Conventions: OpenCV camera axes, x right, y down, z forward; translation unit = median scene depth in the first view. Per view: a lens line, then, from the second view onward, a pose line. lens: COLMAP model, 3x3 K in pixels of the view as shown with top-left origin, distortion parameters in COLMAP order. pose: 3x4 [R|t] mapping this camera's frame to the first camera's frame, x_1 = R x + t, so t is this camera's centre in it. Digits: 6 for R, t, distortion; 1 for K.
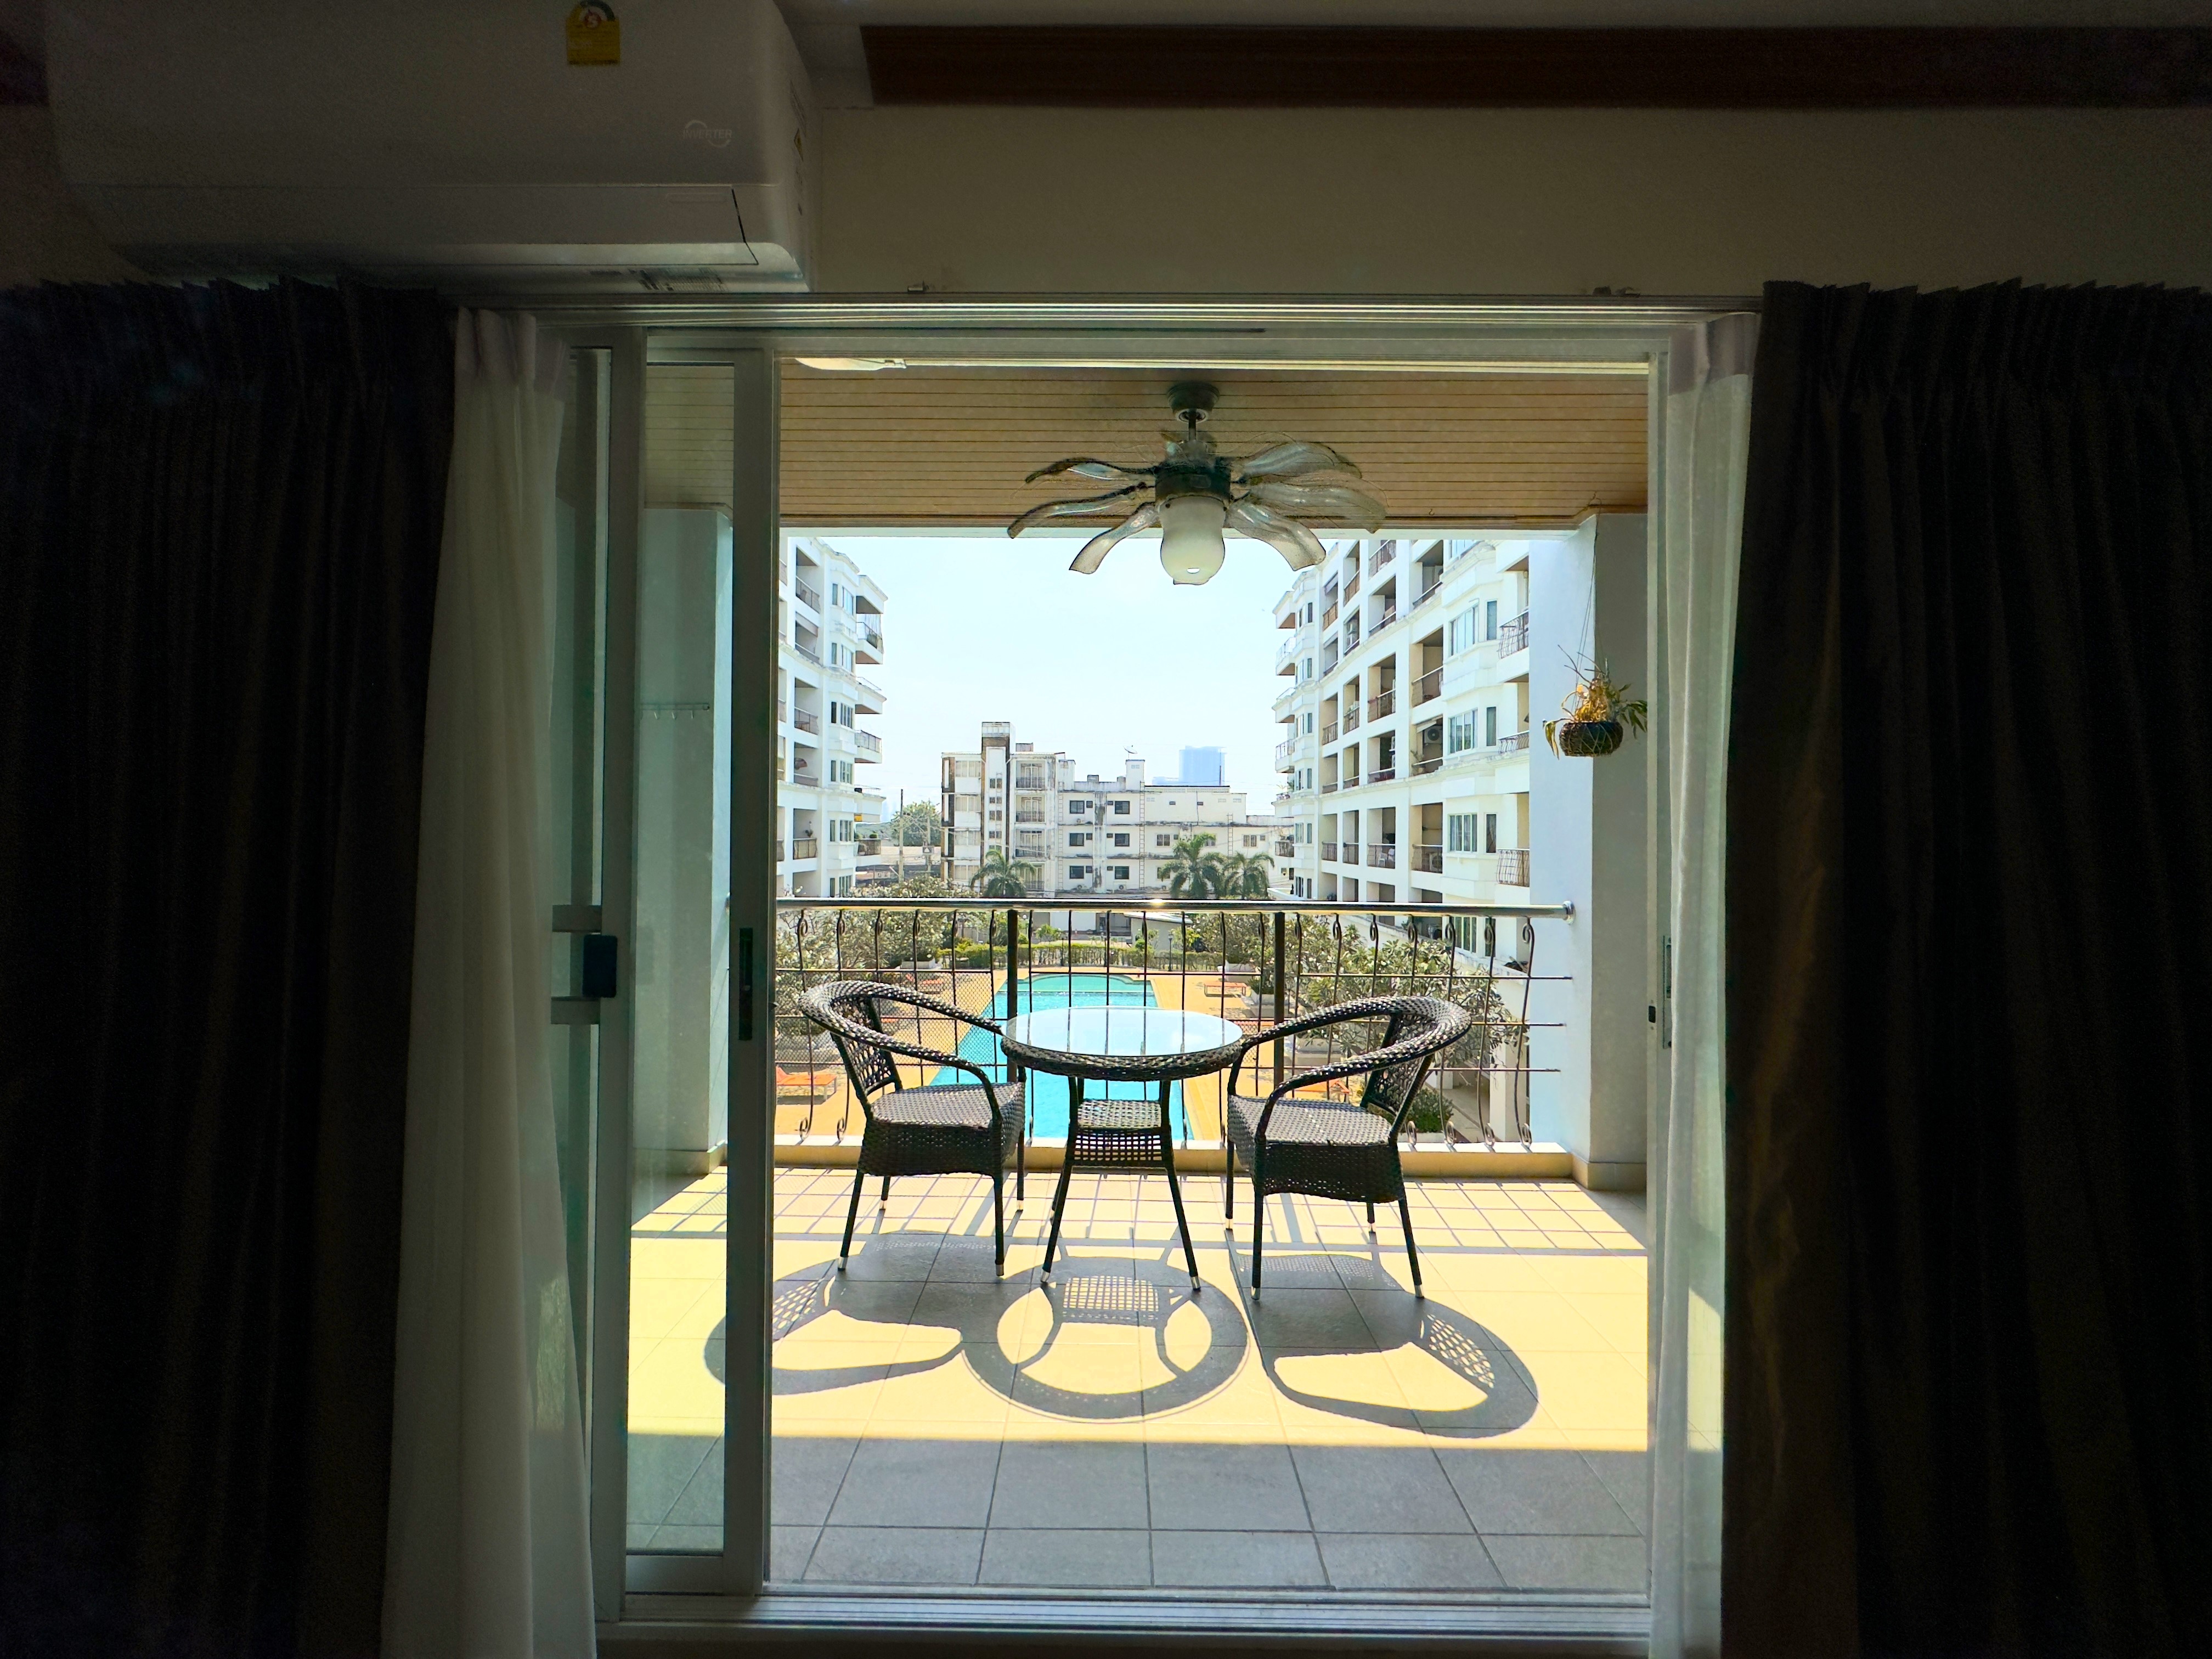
lens RADIAL K [[882.1, 0, 1106.4], [0, 882.1, 828.8], [0, 0, 1]] dist [-0.001203, 0.000483]
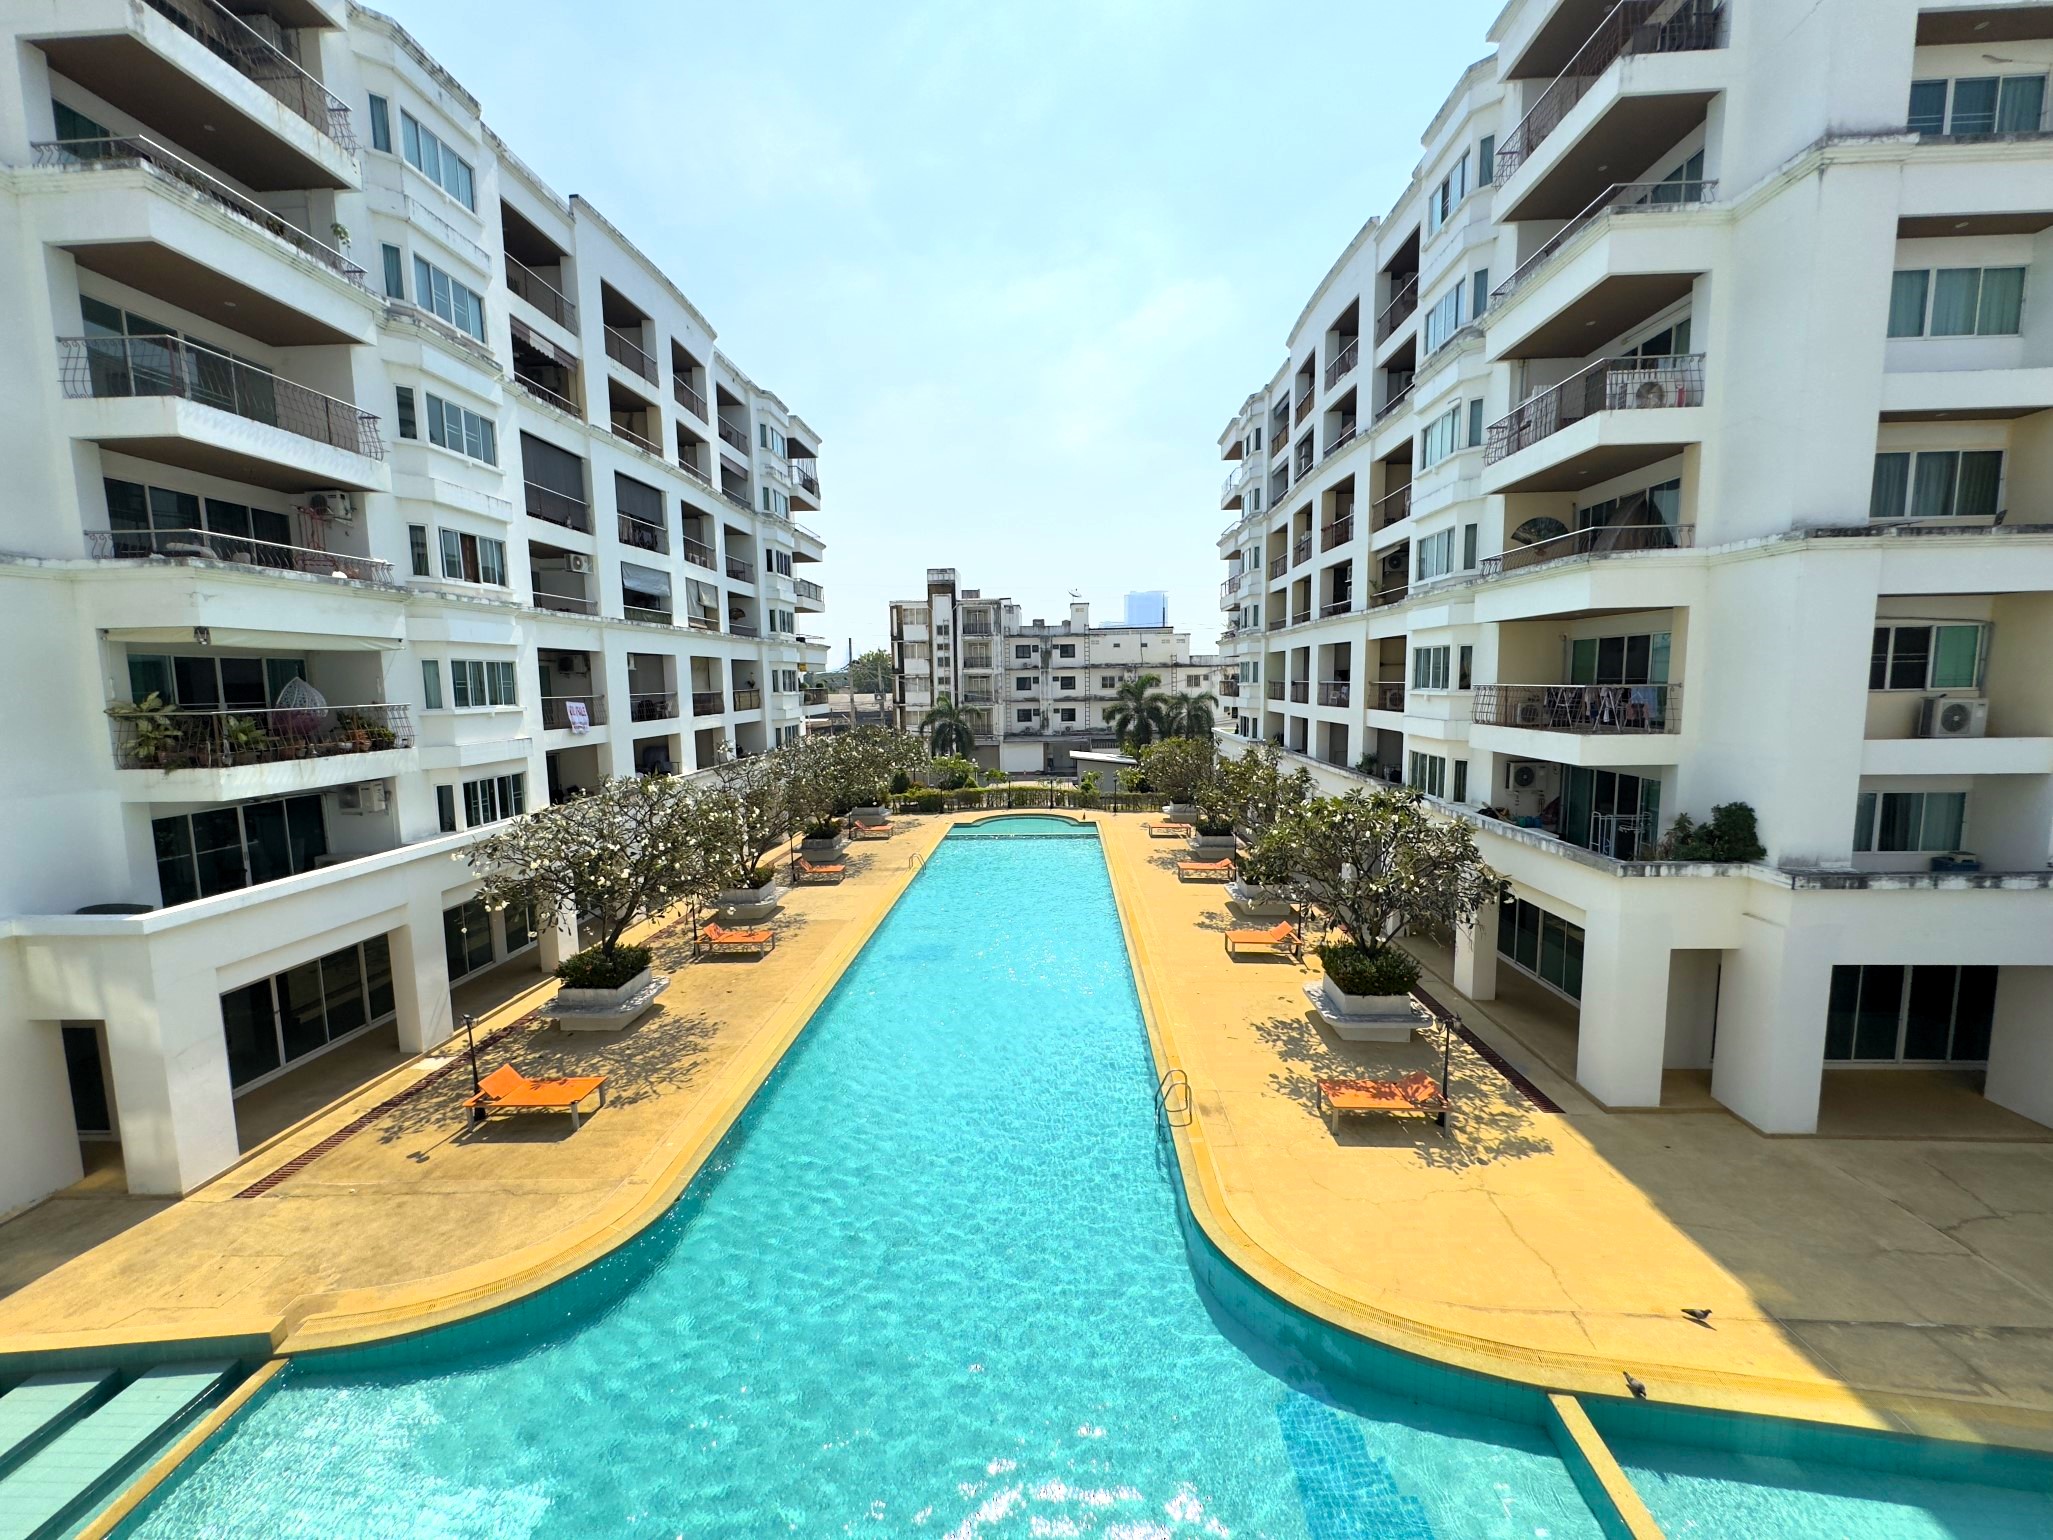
lens RADIAL K [[818.7, 0, 1024.0], [0, 818.7, 768.5], [0, 0, 1]] dist [-0.001203, 0.000483]
pose [[0.998936, -0.019206, -0.041933, 0.012549], [0.023962, 0.992955, 0.116044, -0.000368], [0.039409, -0.116925, 0.992359, 0.105405]]
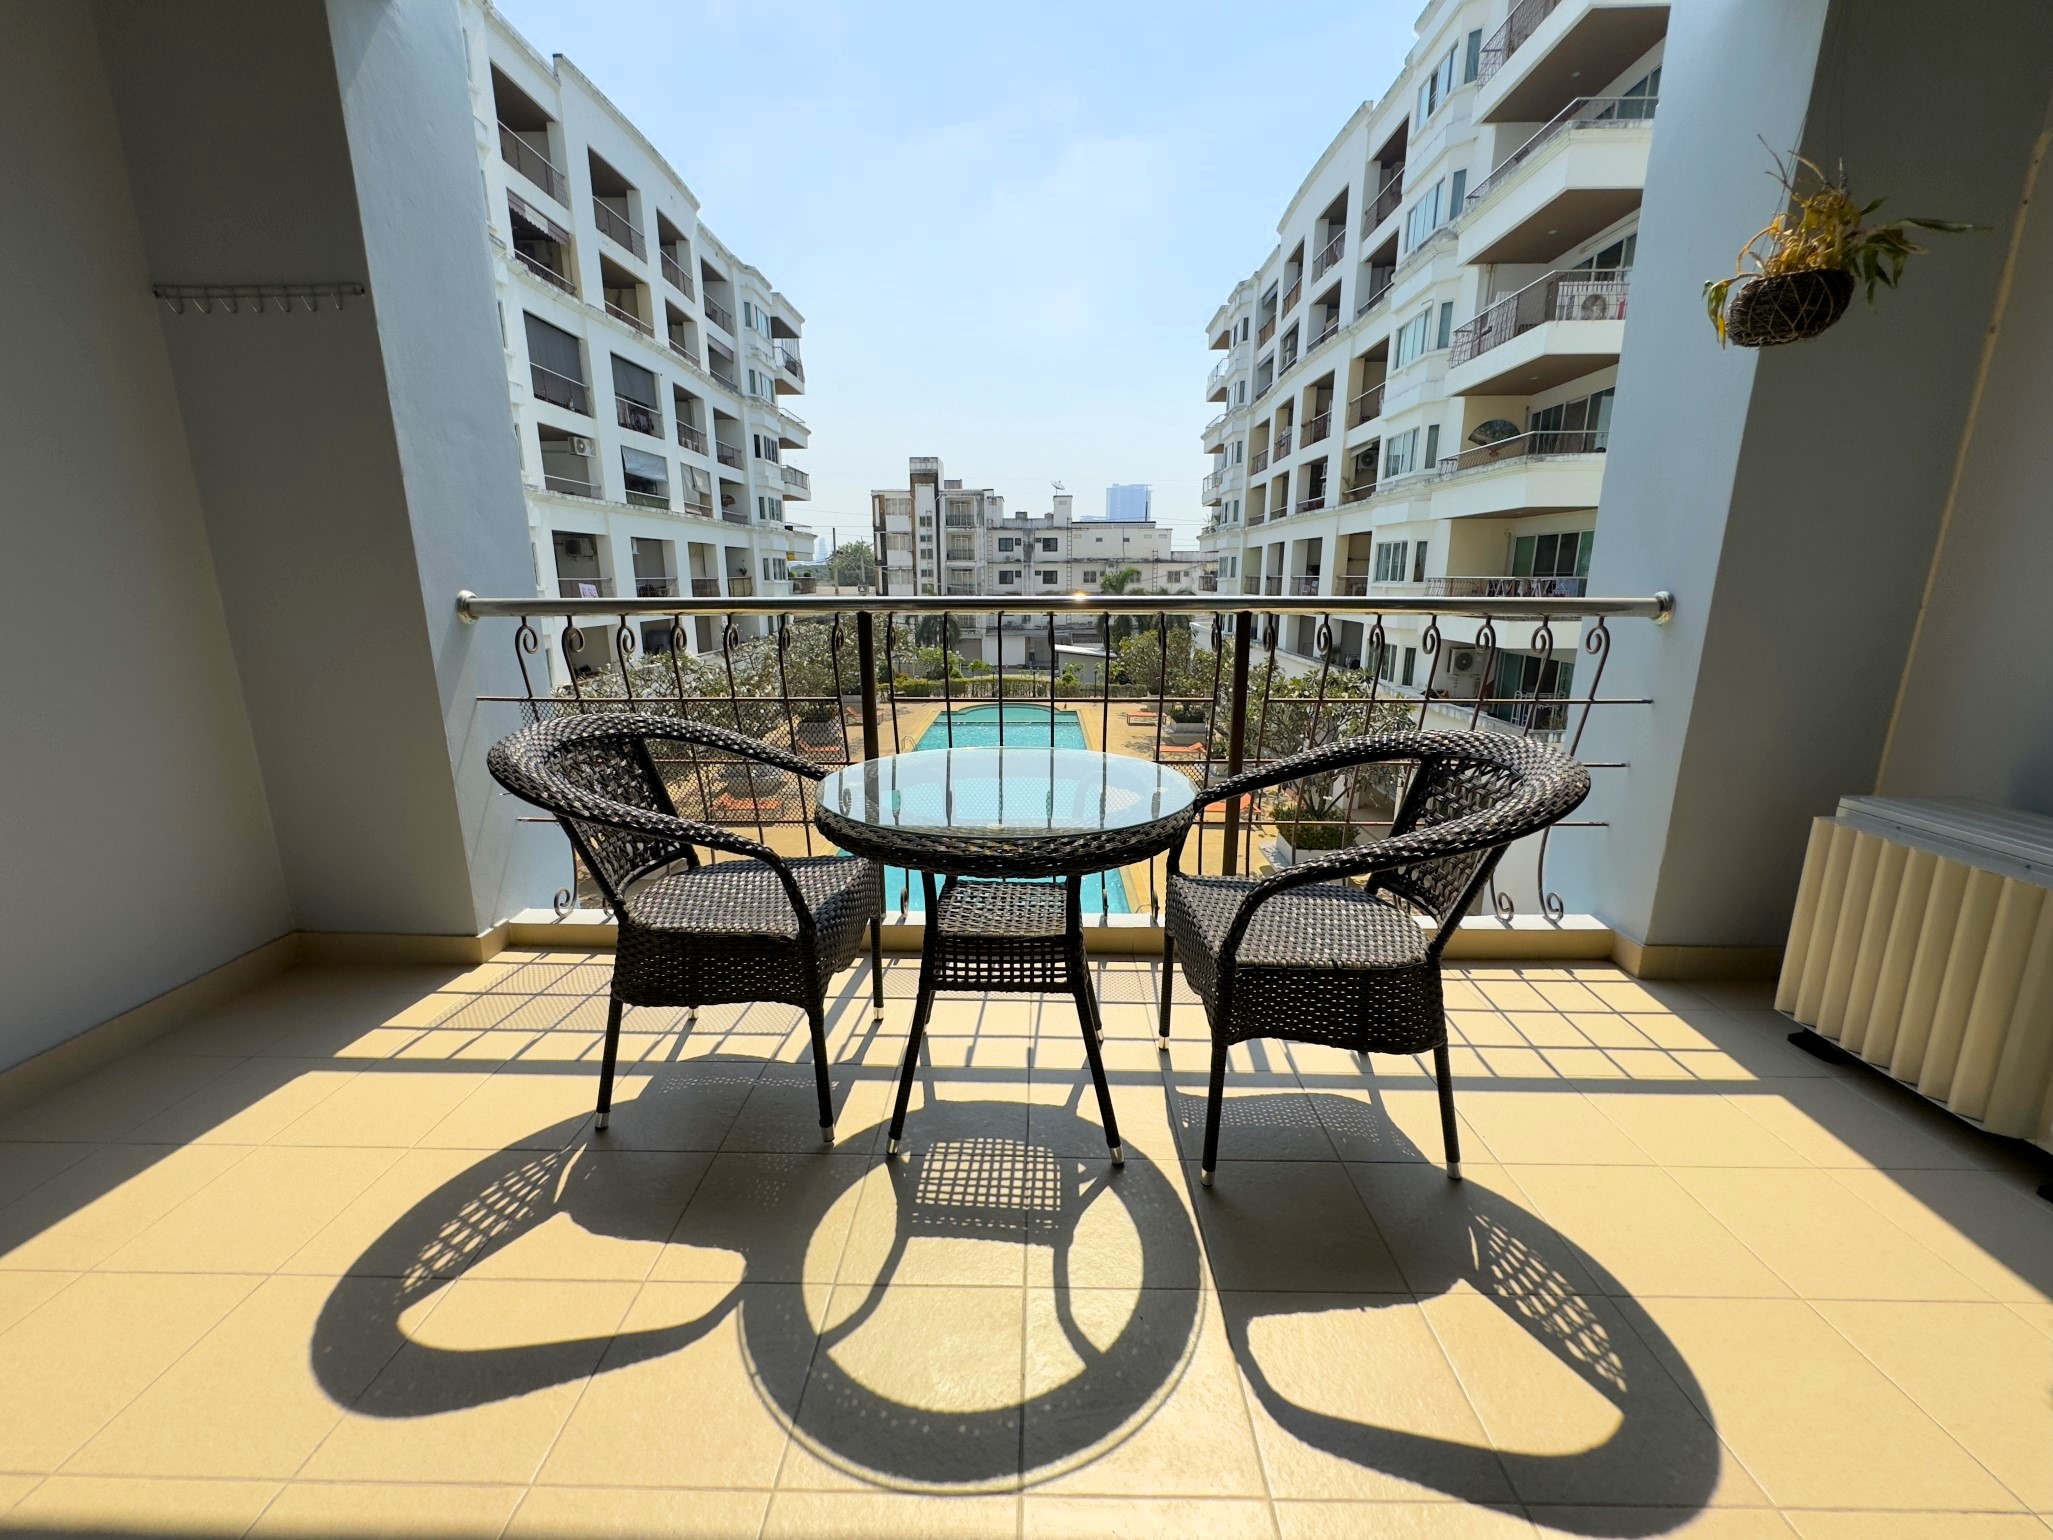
lens RADIAL K [[818.7, 0, 1025.3], [0, 818.7, 767.3], [0, 0, 1]] dist [-0.001203, 0.000483]
pose [[0.999873, -0.006788, -0.014433, 0.003306], [0.010005, 0.971679, 0.236092, 0.006406], [0.012421, -0.236206, 0.971624, 0.036495]]
